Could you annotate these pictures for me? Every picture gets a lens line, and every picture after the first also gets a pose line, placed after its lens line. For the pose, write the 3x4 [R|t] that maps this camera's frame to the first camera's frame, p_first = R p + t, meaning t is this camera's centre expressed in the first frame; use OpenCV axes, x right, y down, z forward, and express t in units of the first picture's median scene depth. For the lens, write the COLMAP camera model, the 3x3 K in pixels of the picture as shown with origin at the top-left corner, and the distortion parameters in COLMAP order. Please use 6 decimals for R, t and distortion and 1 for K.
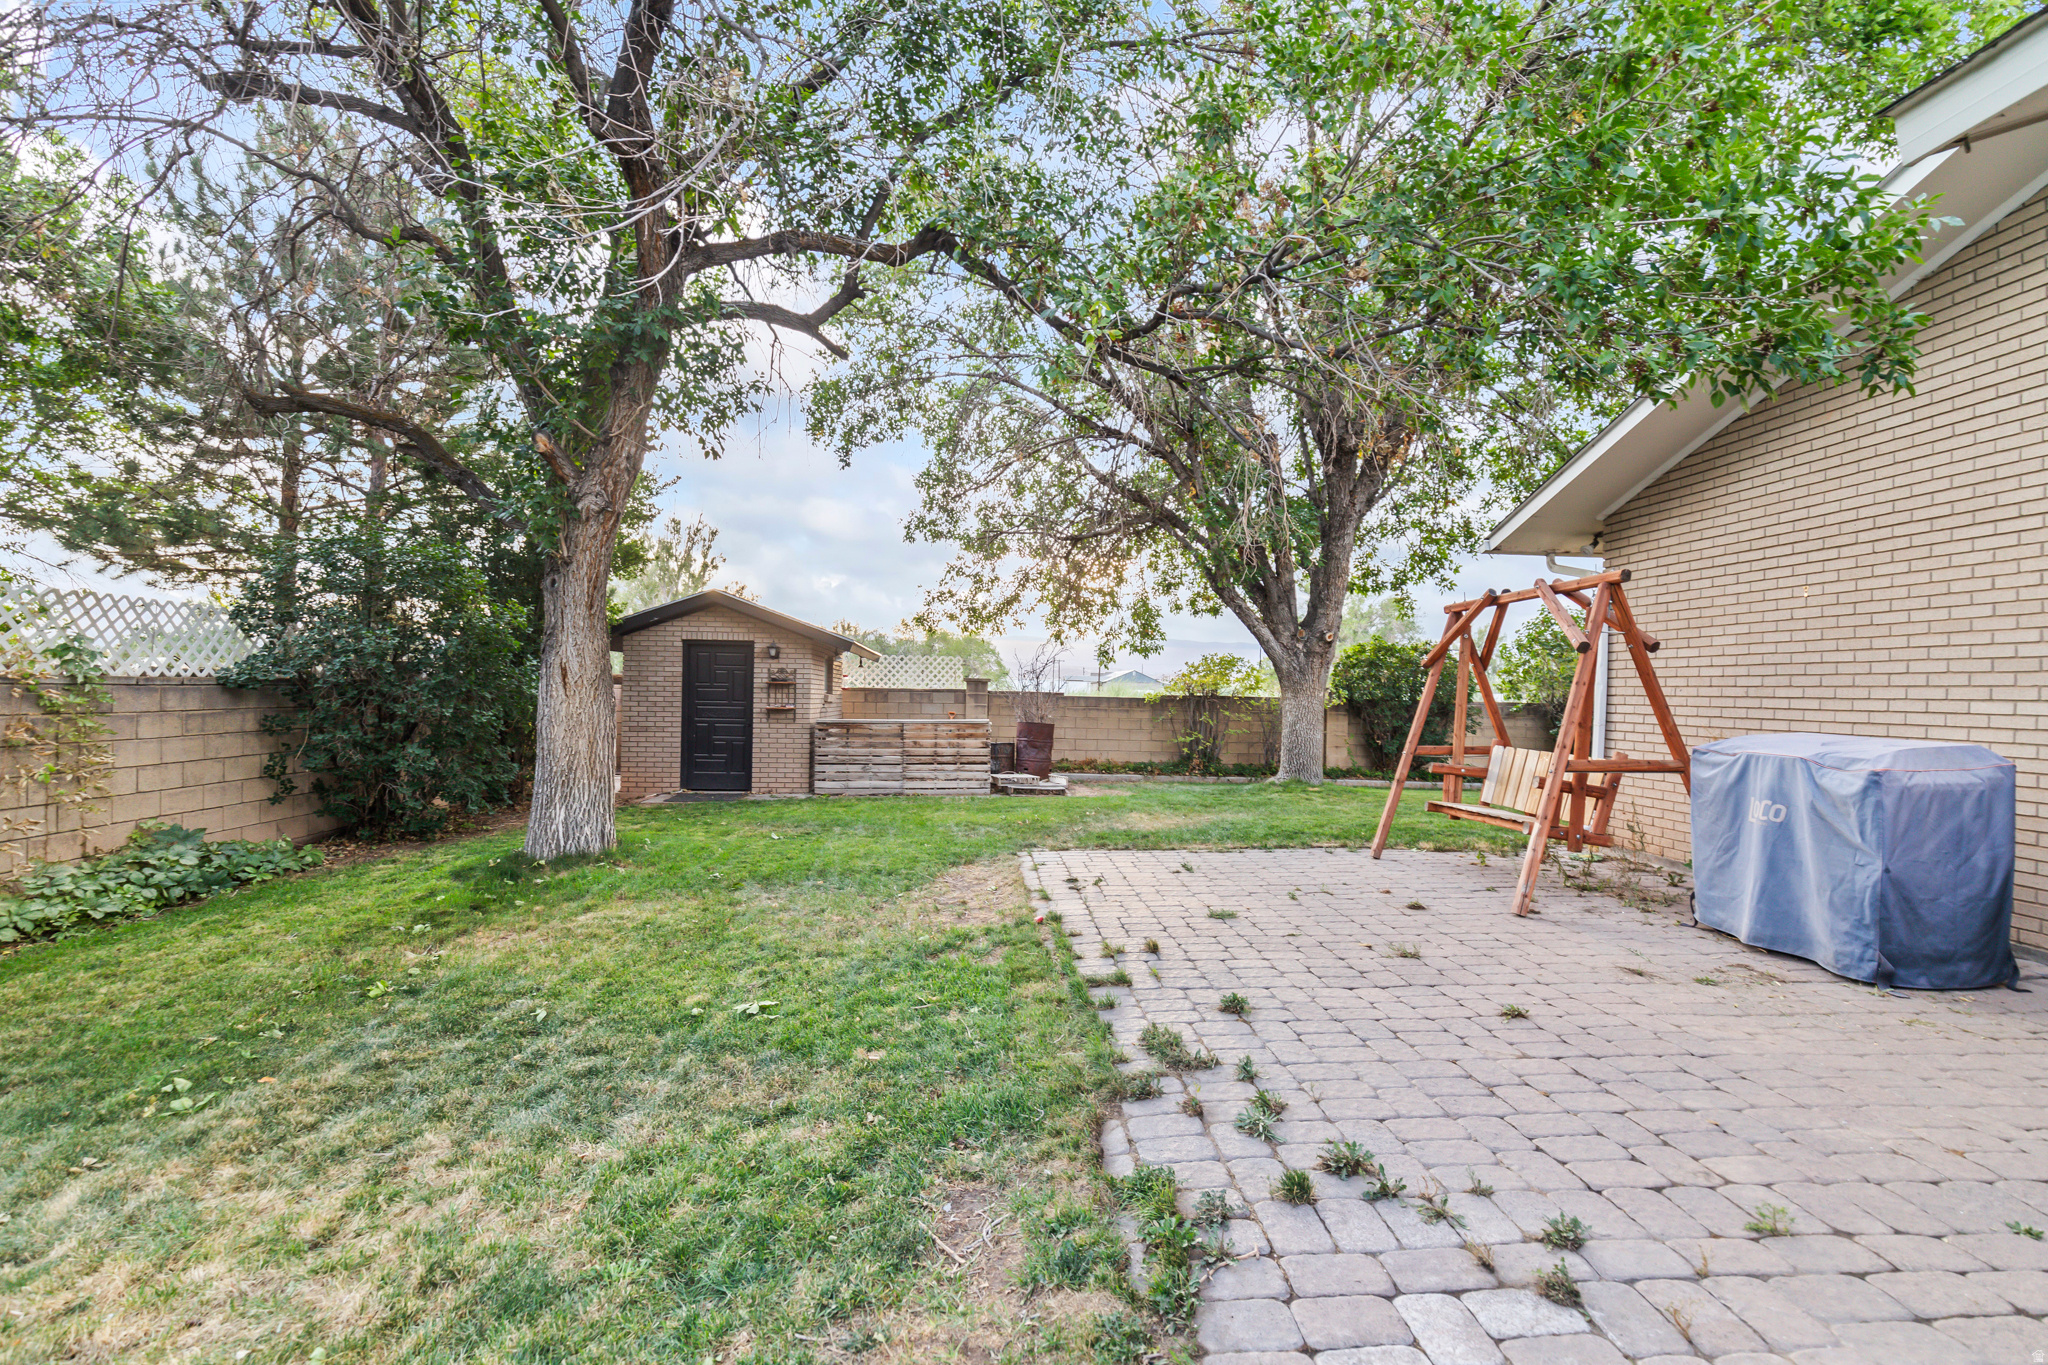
lens RADIAL K [[965.4, 0, 1024.0], [0, 965.4, 682.5], [0, 0, 1]] dist [0.000713, 0.000276]
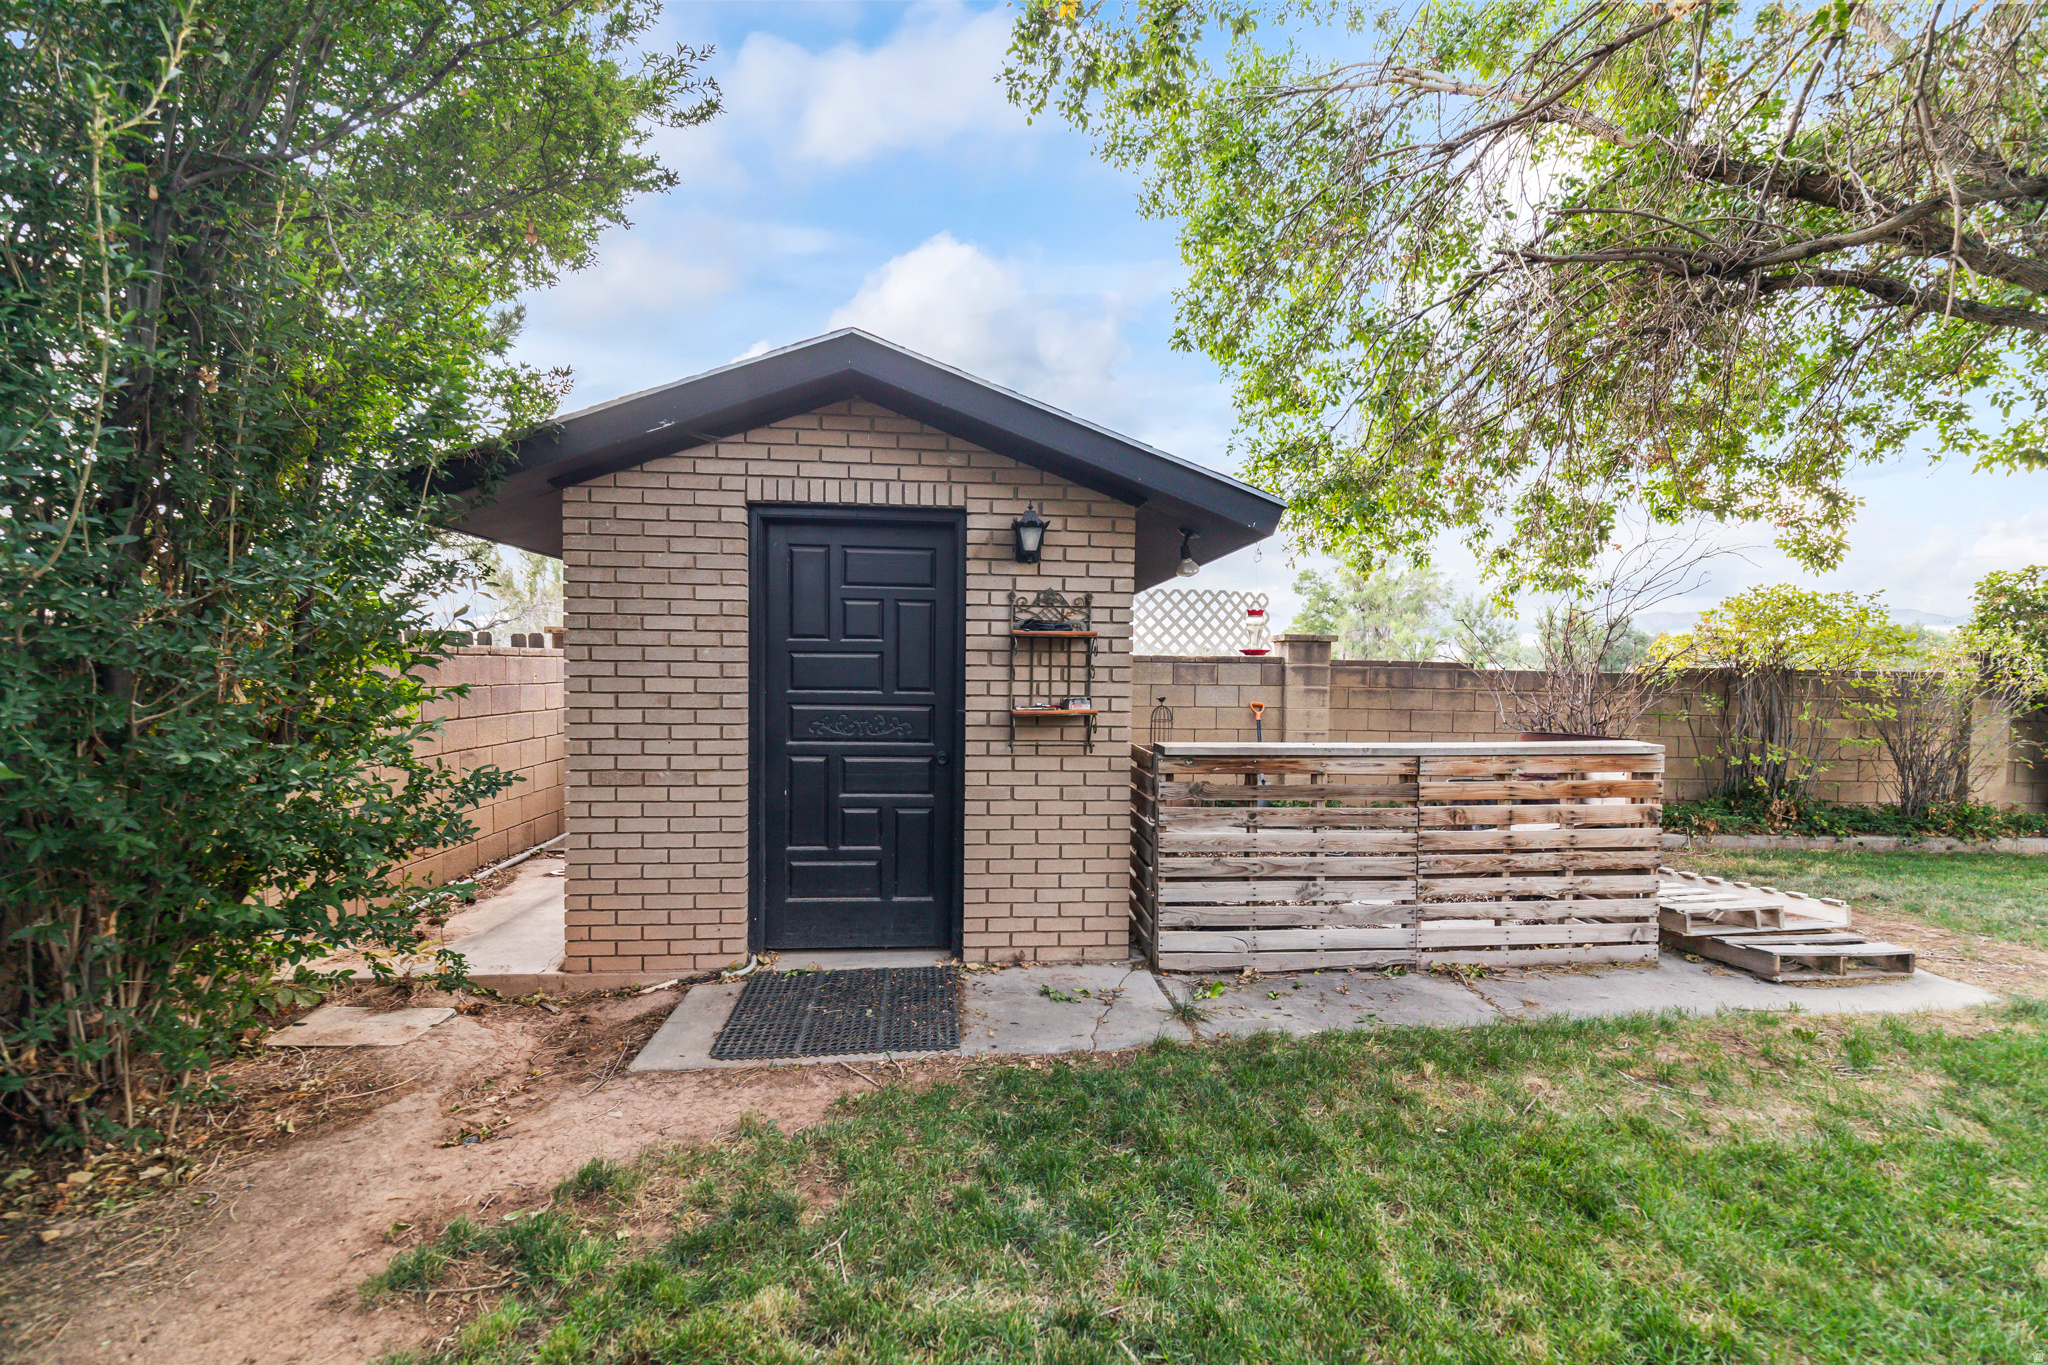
lens RADIAL K [[965.4, 0, 1024.0], [0, 965.4, 682.5], [0, 0, 1]] dist [0.000713, 0.000276]
pose [[0.999825, -0.001775, 0.018628, -0.266061], [0.001223, 0.999561, 0.029602, 0.007125], [-0.018672, -0.029574, 0.999388, 0.667158]]
